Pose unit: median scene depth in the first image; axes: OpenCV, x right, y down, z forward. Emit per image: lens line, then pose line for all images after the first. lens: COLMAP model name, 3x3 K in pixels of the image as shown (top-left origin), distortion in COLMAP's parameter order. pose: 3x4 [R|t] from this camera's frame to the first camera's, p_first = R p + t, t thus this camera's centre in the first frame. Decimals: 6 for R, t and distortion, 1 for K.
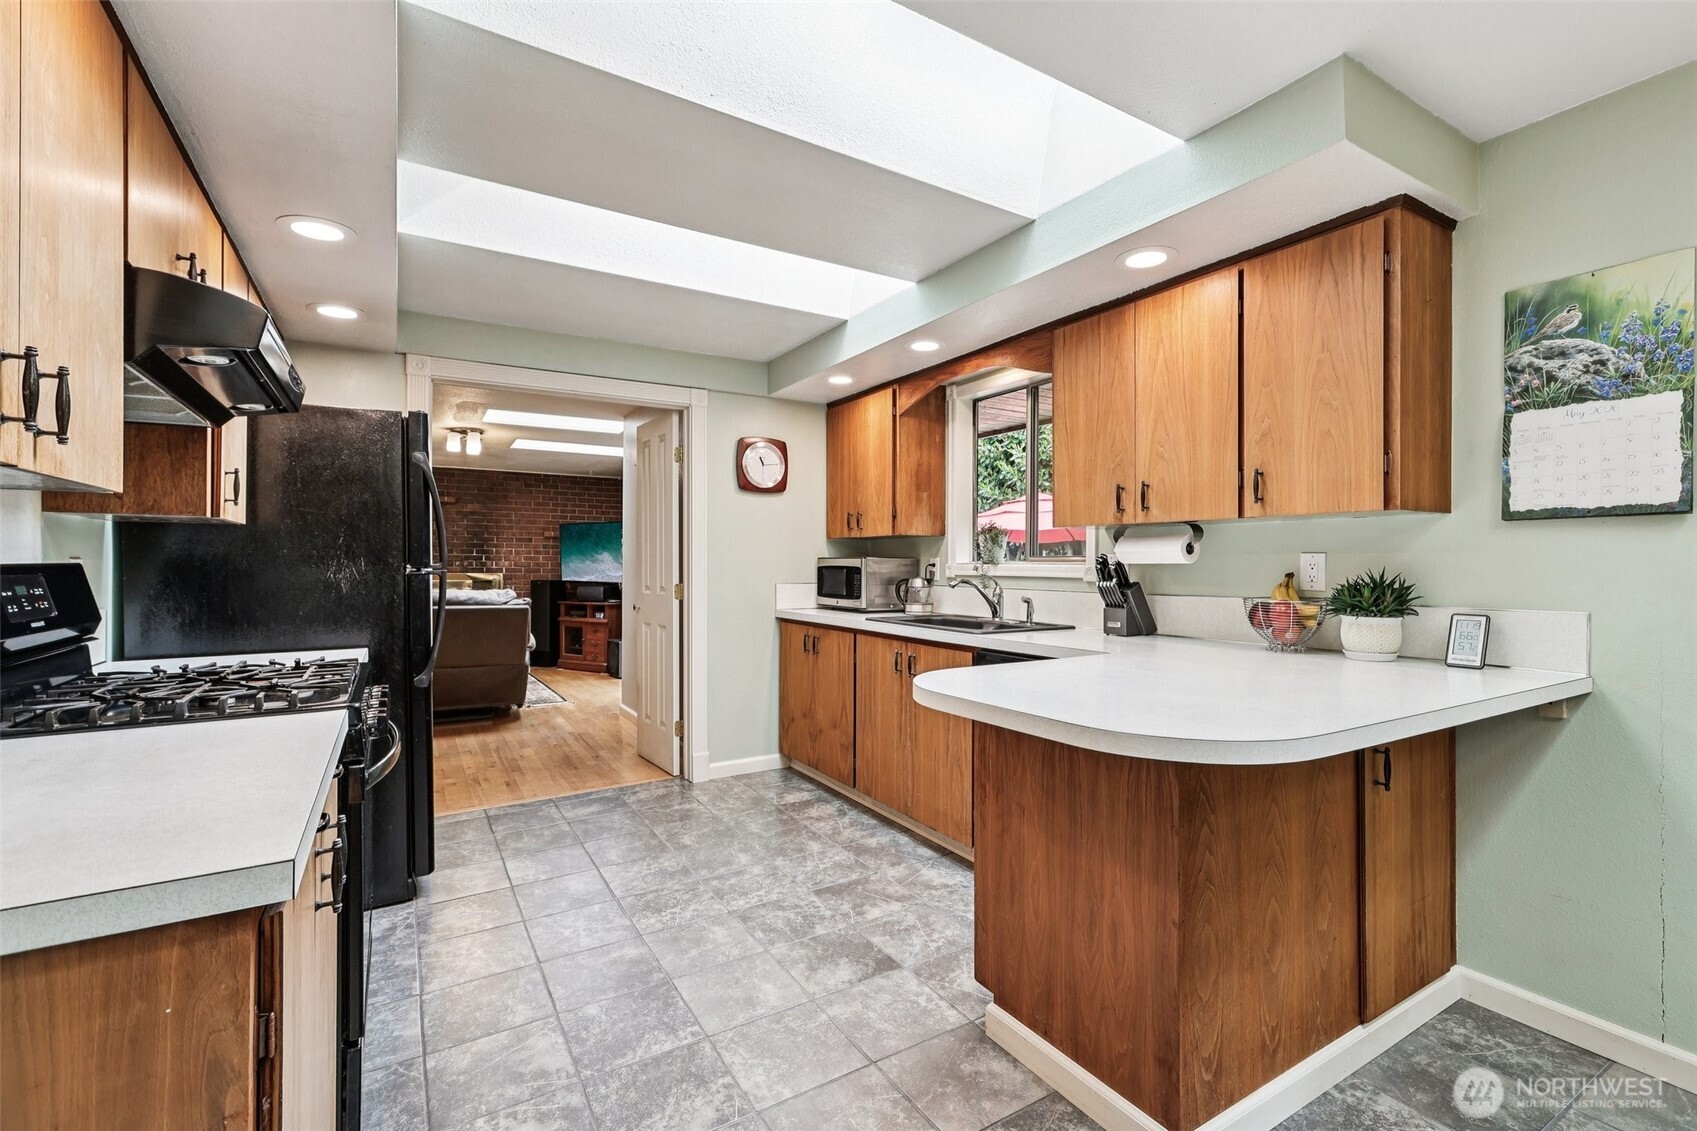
lens RADIAL K [[748.4, 0, 857.5], [0, 748.4, 561.4], [0, 0, 1]] dist [0.005666, 0.000811]
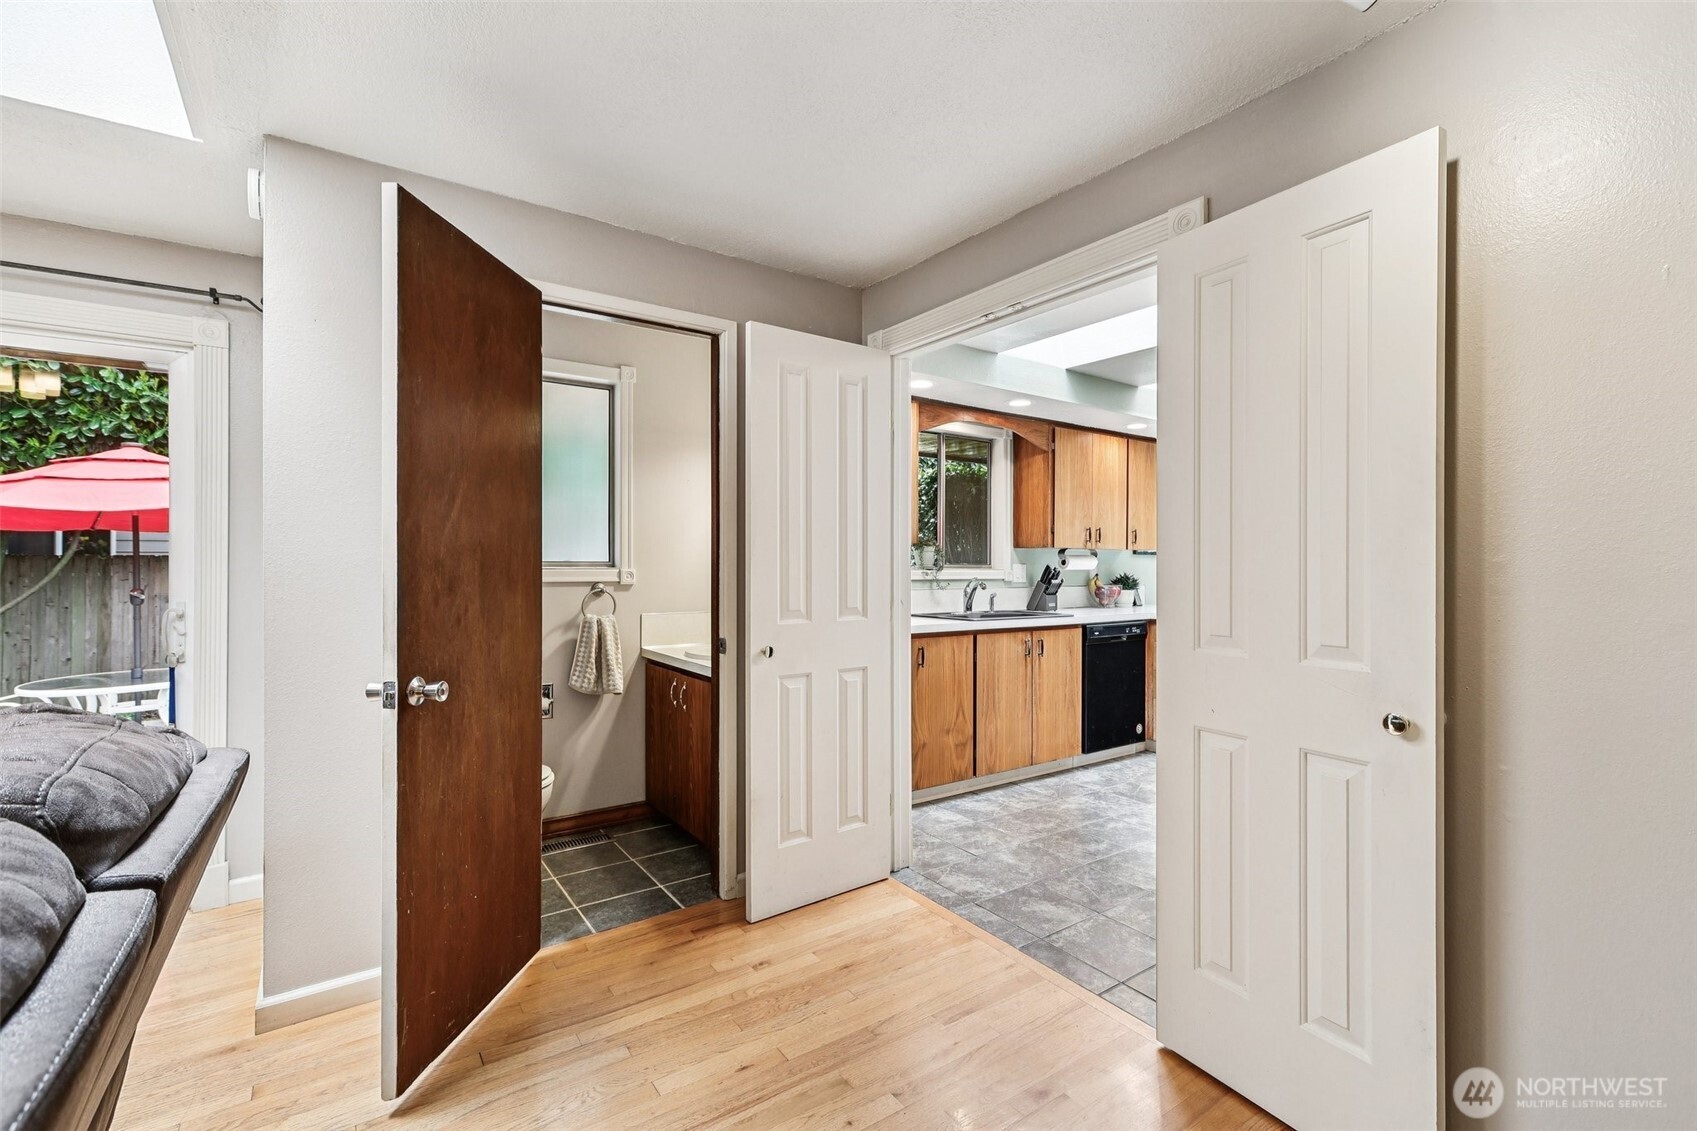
lens RADIAL K [[748.4, 0, 856.8], [0, 748.4, 569.9], [0, 0, 1]] dist [0.005666, 0.000811]
pose [[-0.062760, -0.004369, 0.998019, -1.237658], [-0.004175, 0.999983, 0.004115, -0.002841], [-0.998020, -0.003908, -0.062777, 1.419258]]
